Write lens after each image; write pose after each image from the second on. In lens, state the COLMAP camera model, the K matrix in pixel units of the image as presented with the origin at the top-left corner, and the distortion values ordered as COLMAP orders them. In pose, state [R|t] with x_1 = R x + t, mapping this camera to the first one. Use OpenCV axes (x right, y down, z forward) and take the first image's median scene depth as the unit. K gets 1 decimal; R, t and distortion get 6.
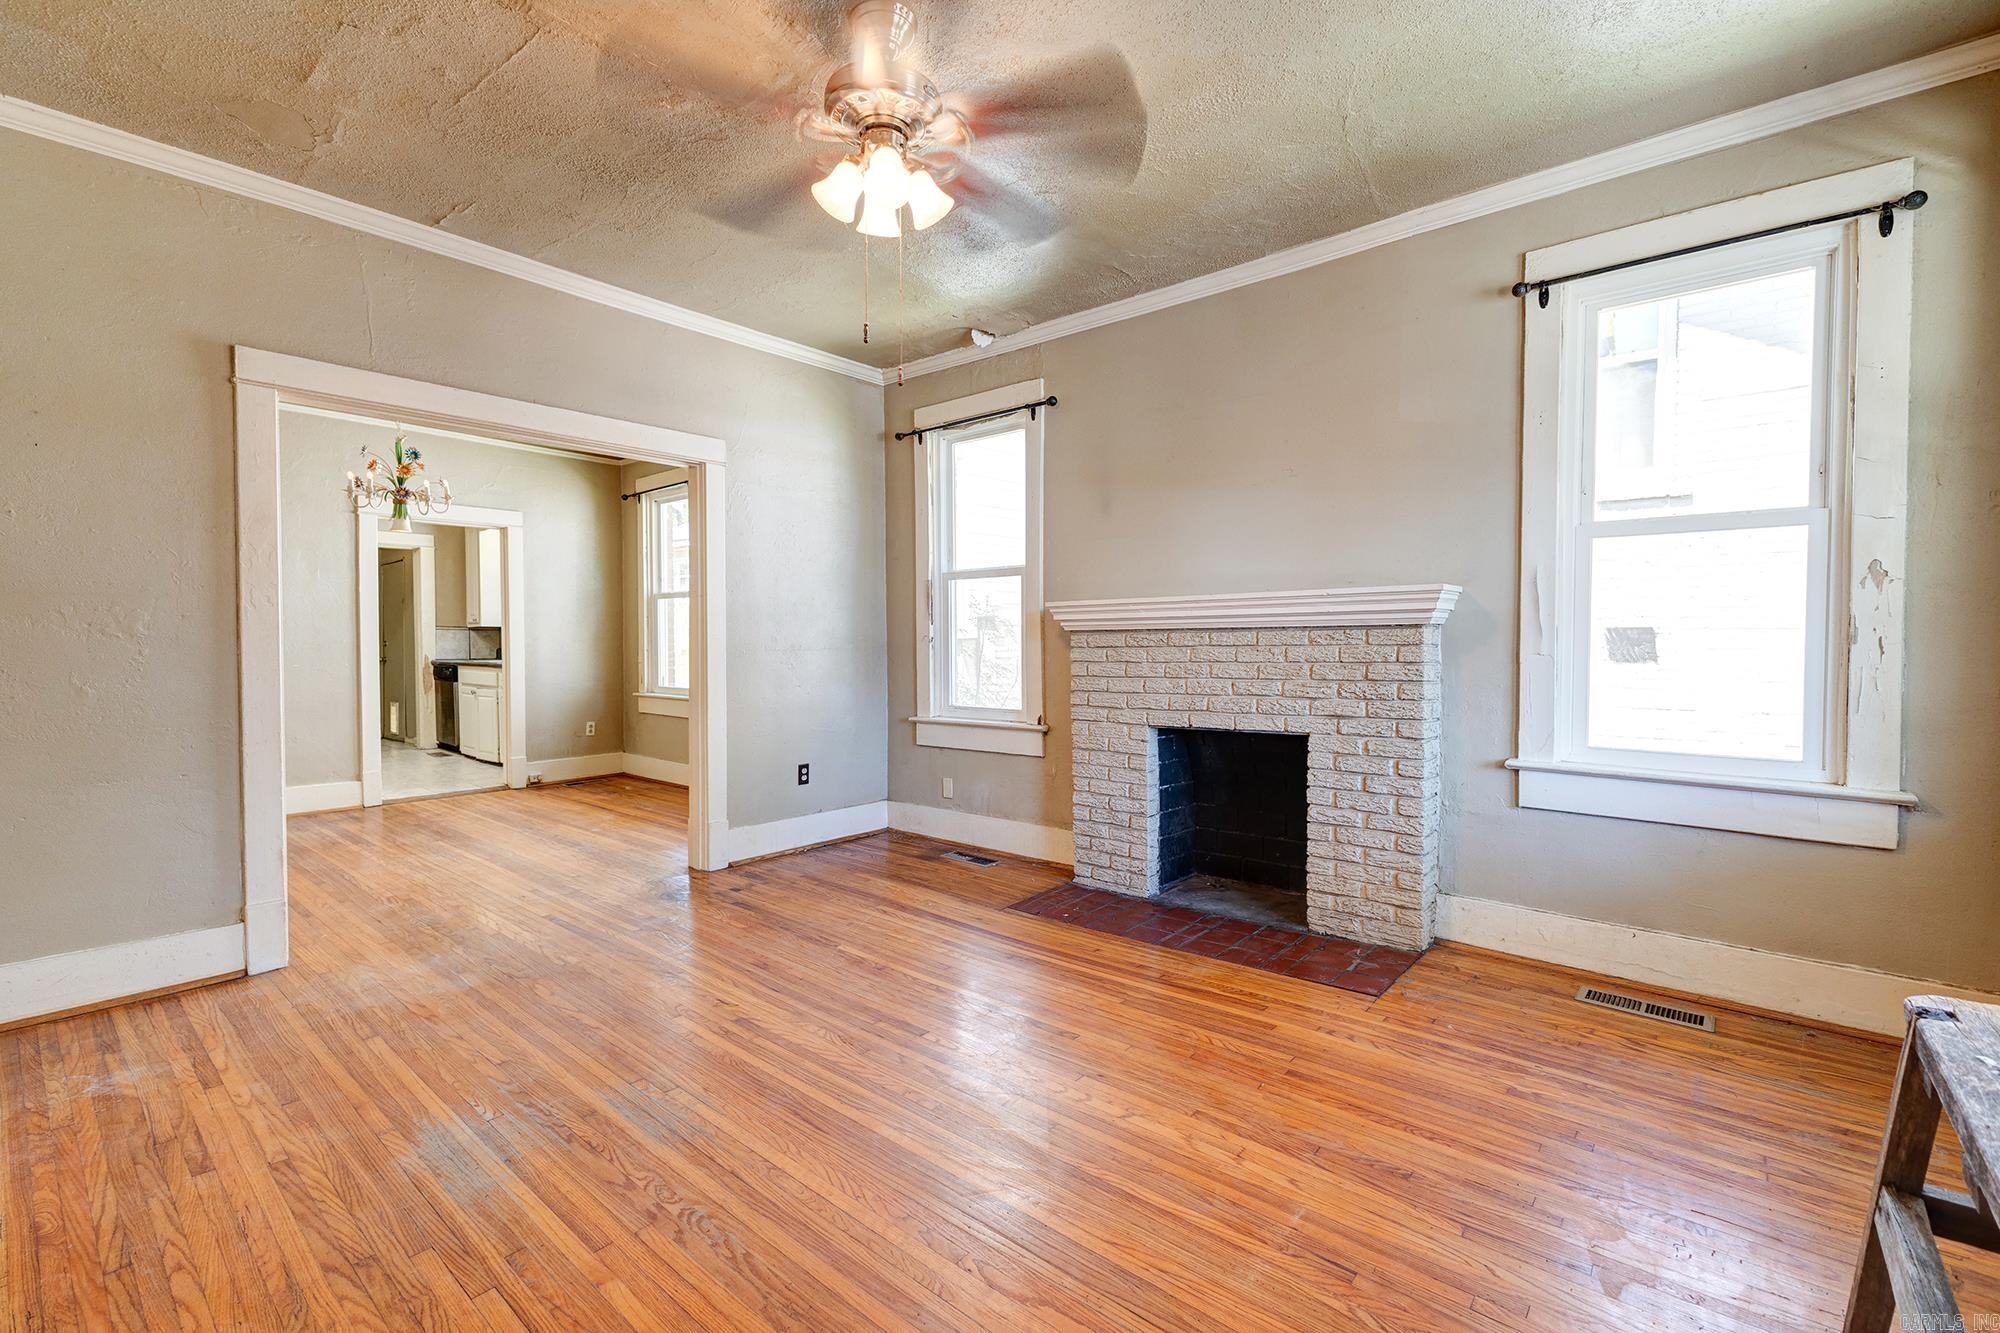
lens RADIAL K [[863.9, 0, 1023.6], [0, 863.9, 665.3], [0, 0, 1]] dist [0.000218, 0.000445]
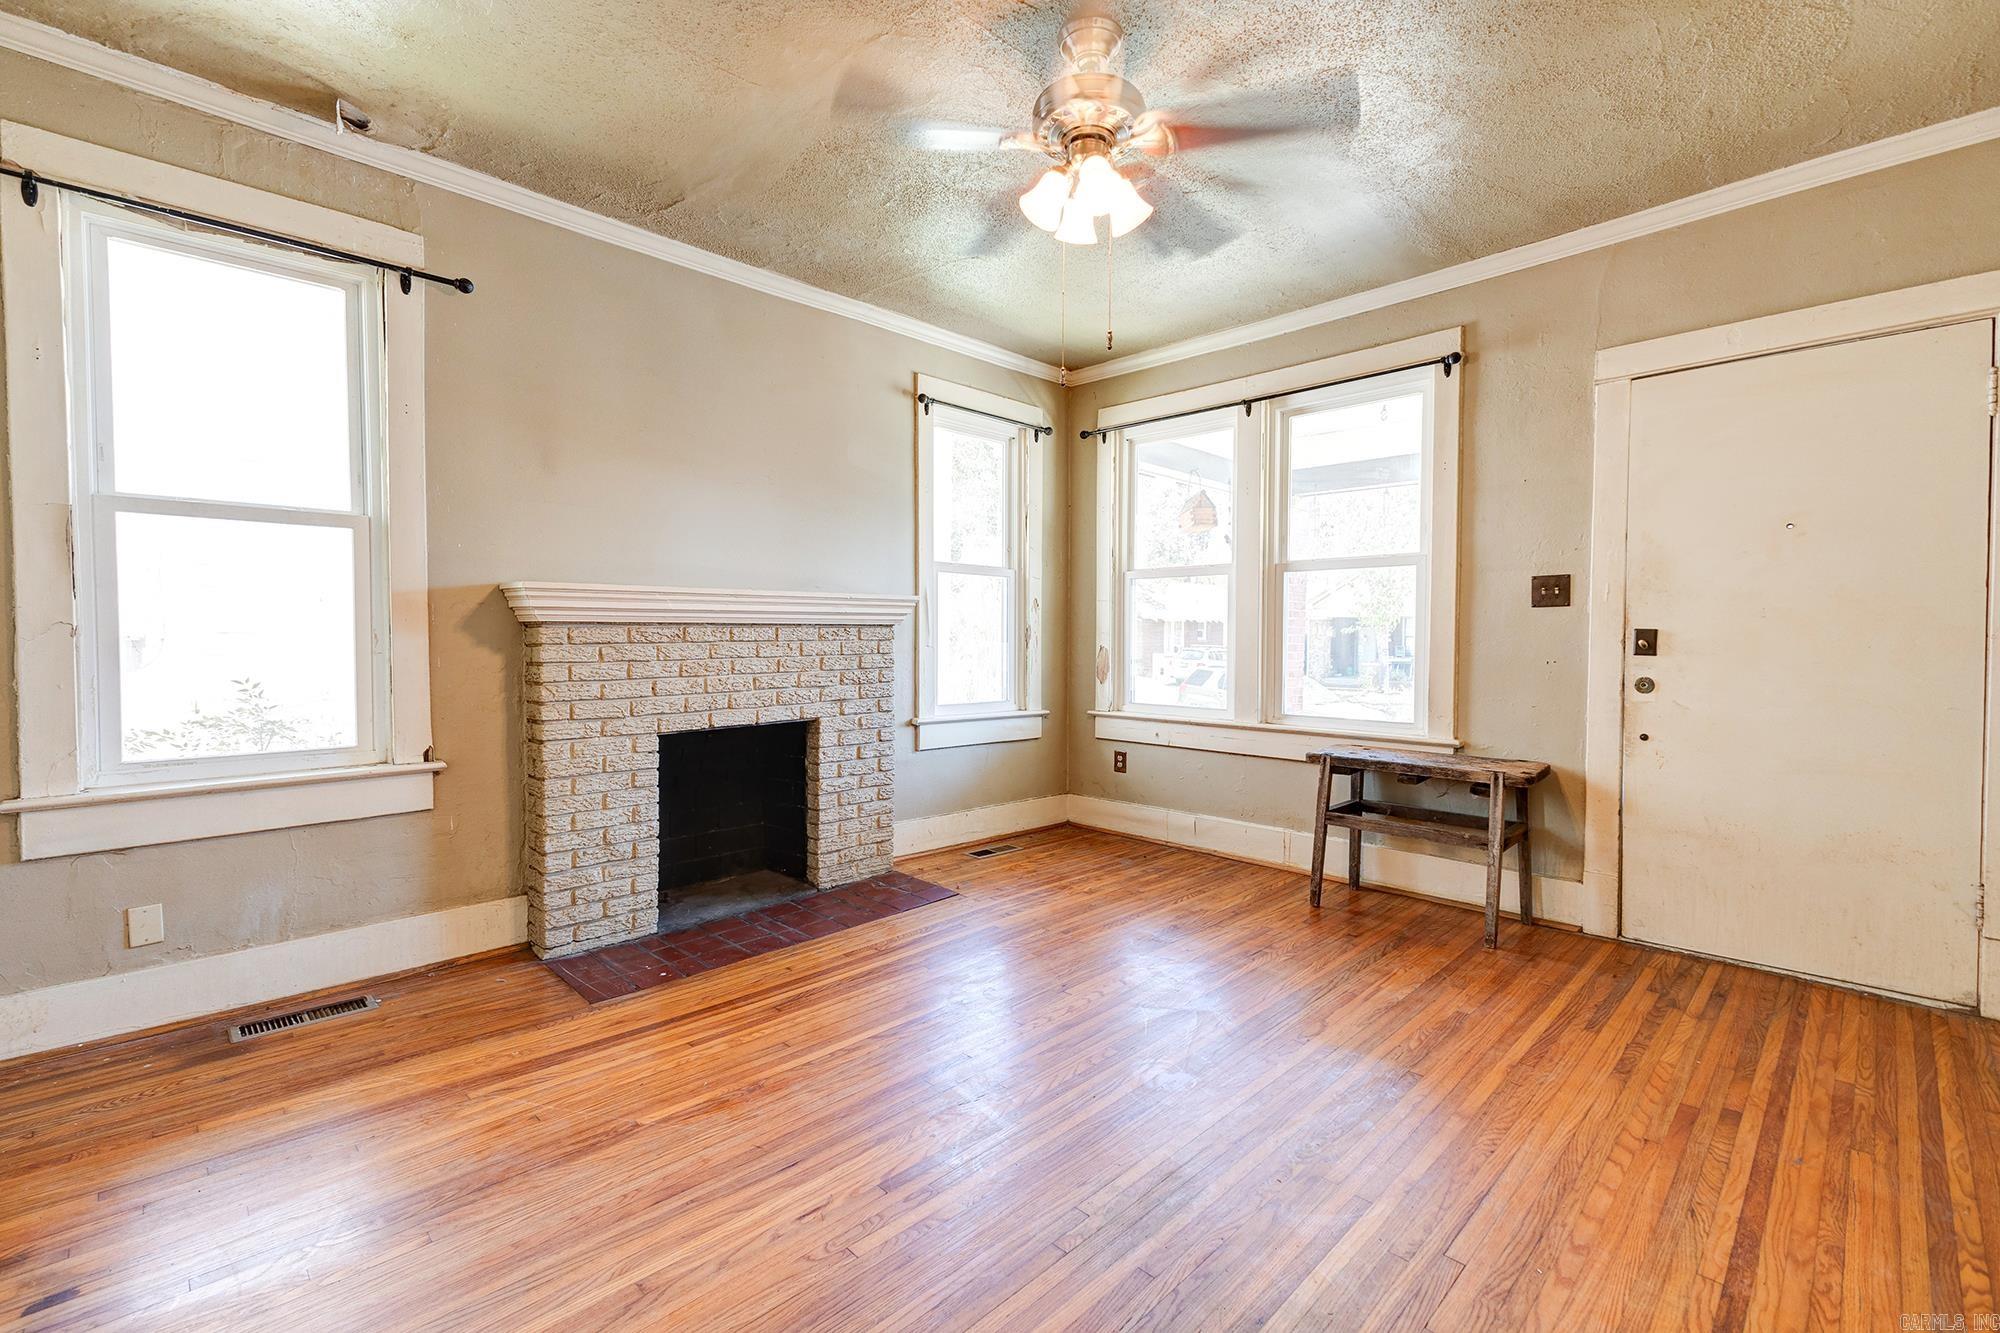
lens RADIAL K [[859.0, 0, 995.3], [0, 859.0, 663.6], [0, 0, 1]] dist [0.000051, 0.000096]
pose [[0.097380, -0.028304, 0.994845, -0.743356], [0.025244, 0.999344, 0.025961, -0.015421], [-0.994927, 0.022586, 0.098031, 0.630034]]
